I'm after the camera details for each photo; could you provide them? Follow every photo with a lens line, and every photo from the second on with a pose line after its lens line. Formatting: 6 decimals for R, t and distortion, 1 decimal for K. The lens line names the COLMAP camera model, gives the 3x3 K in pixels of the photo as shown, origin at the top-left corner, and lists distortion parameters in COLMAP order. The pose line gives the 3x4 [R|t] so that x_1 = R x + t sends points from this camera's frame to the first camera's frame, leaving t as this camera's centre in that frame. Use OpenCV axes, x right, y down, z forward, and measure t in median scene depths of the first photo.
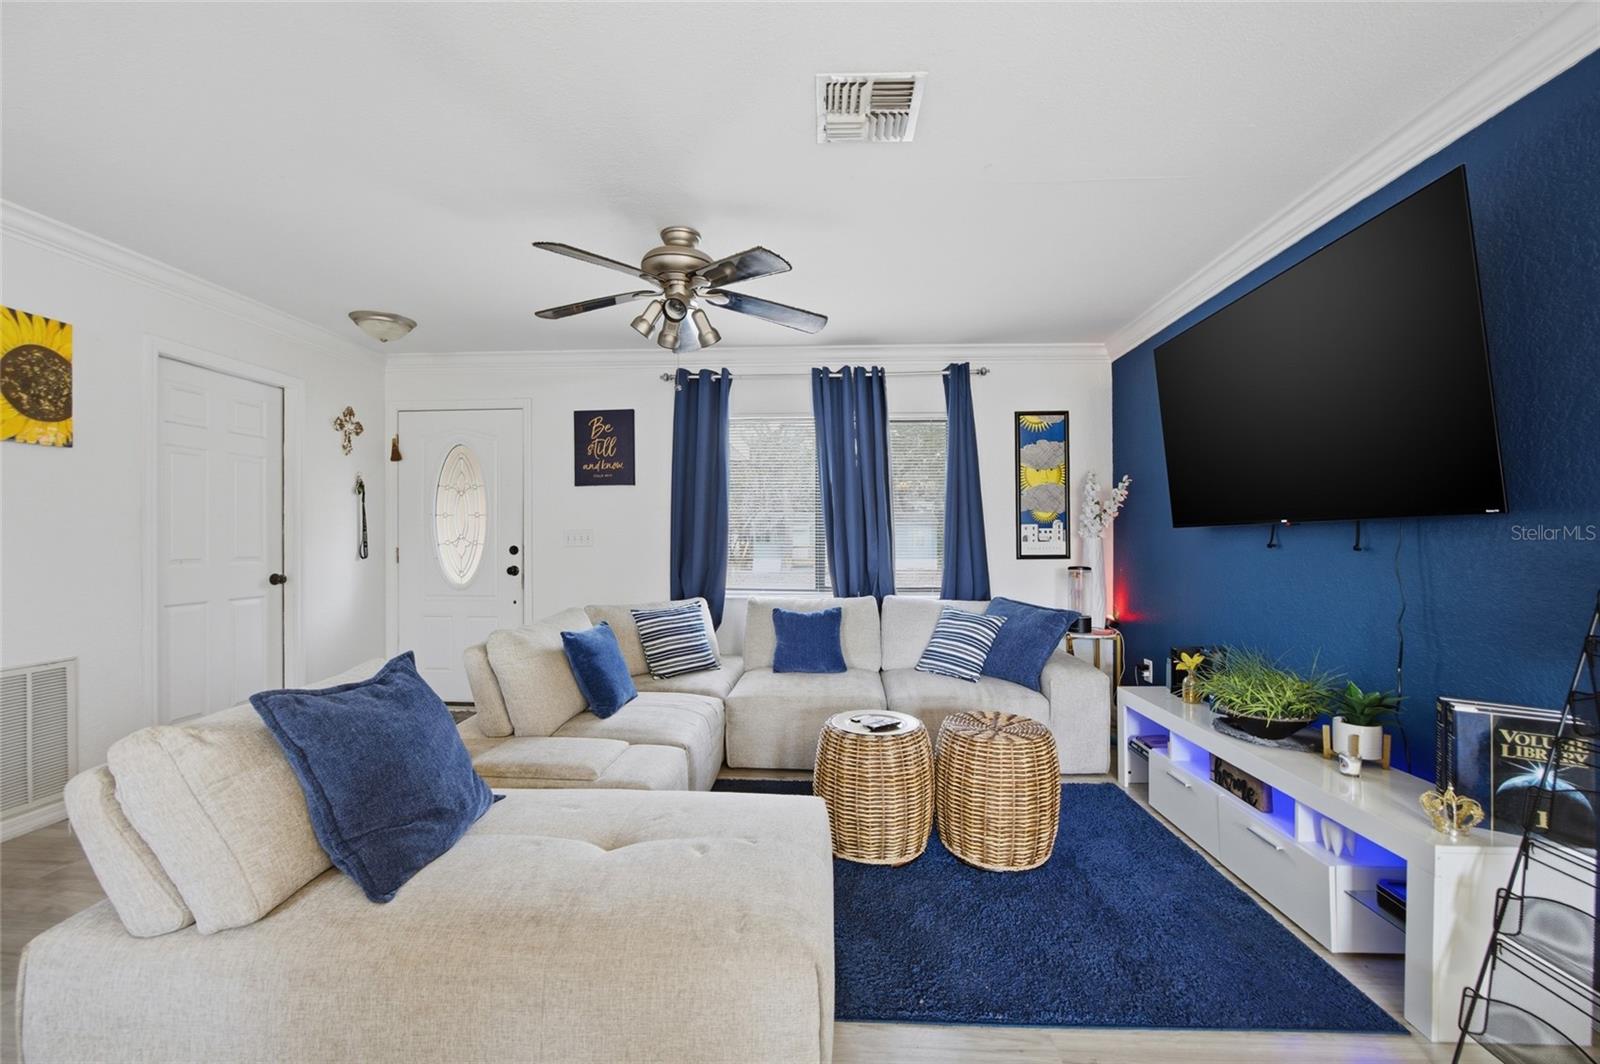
lens RADIAL K [[620.6, 0, 807.0], [0, 620.6, 538.9], [0, 0, 1]] dist [-0.000170, 0.000021]
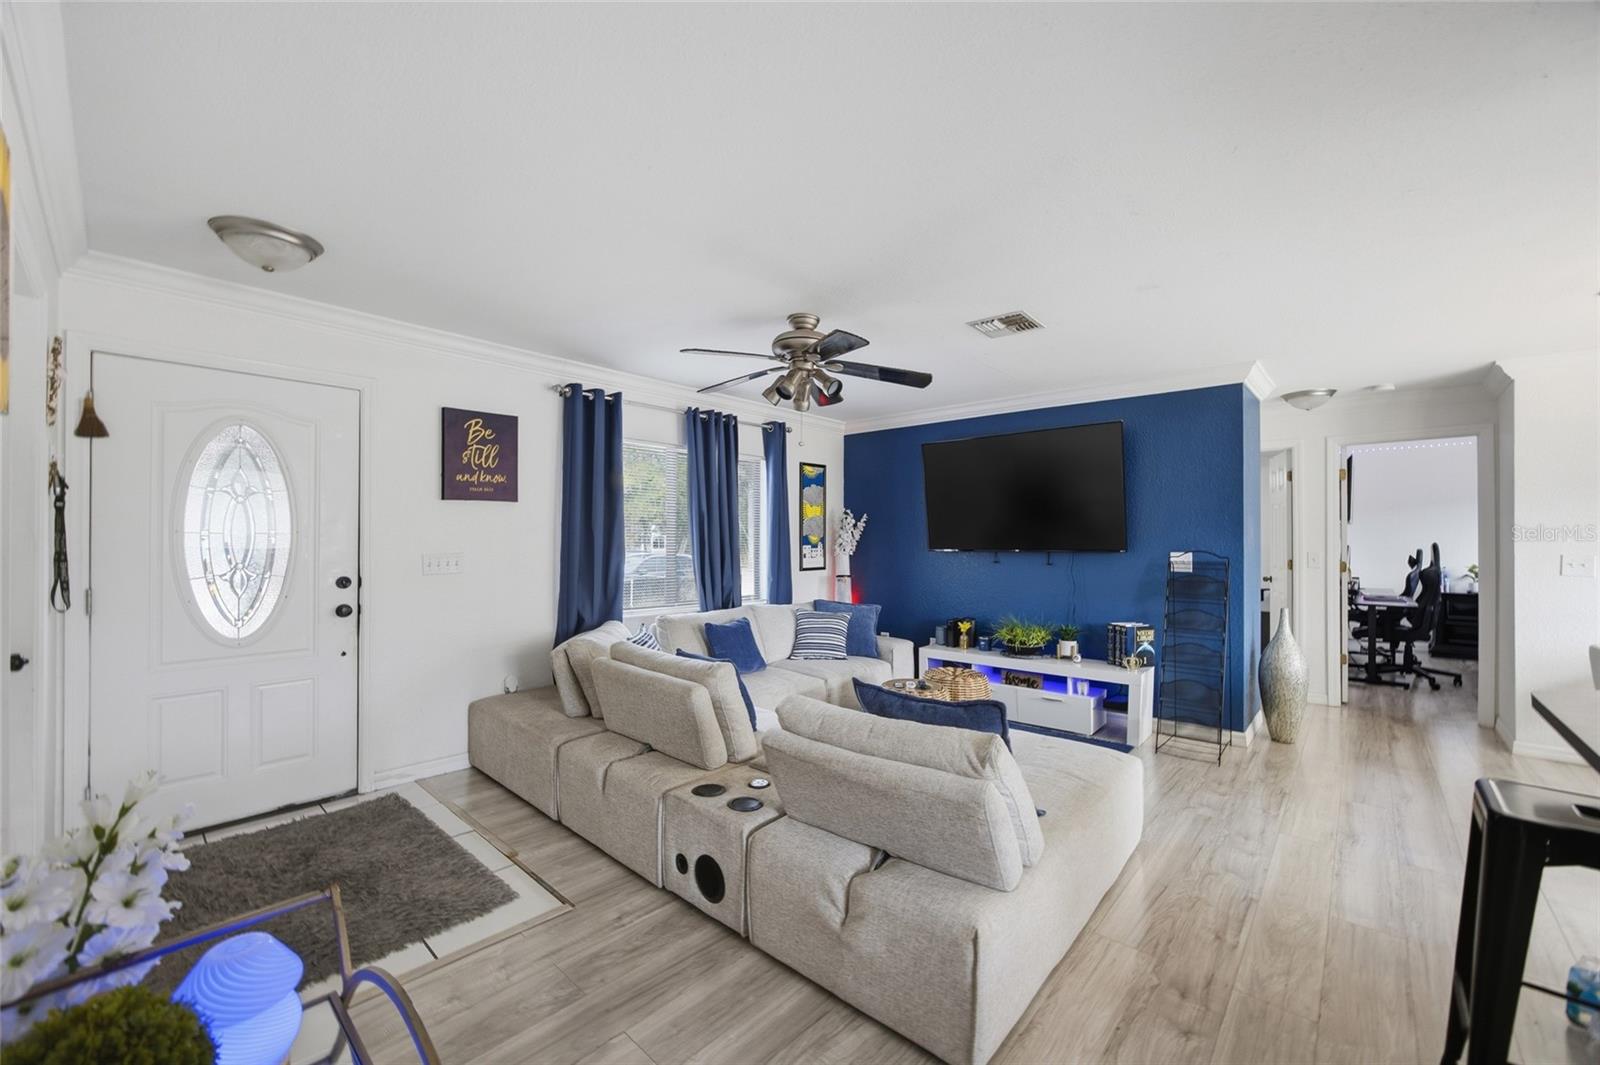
lens RADIAL K [[620.6, 0, 803.6], [0, 620.6, 535.7], [0, 0, 1]] dist [-0.000170, 0.000021]
pose [[0.650002, 0.008990, 0.759879, -0.687045], [-0.000770, 0.999937, -0.011171, -0.029565], [-0.759932, 0.006676, 0.649968, 0.115942]]
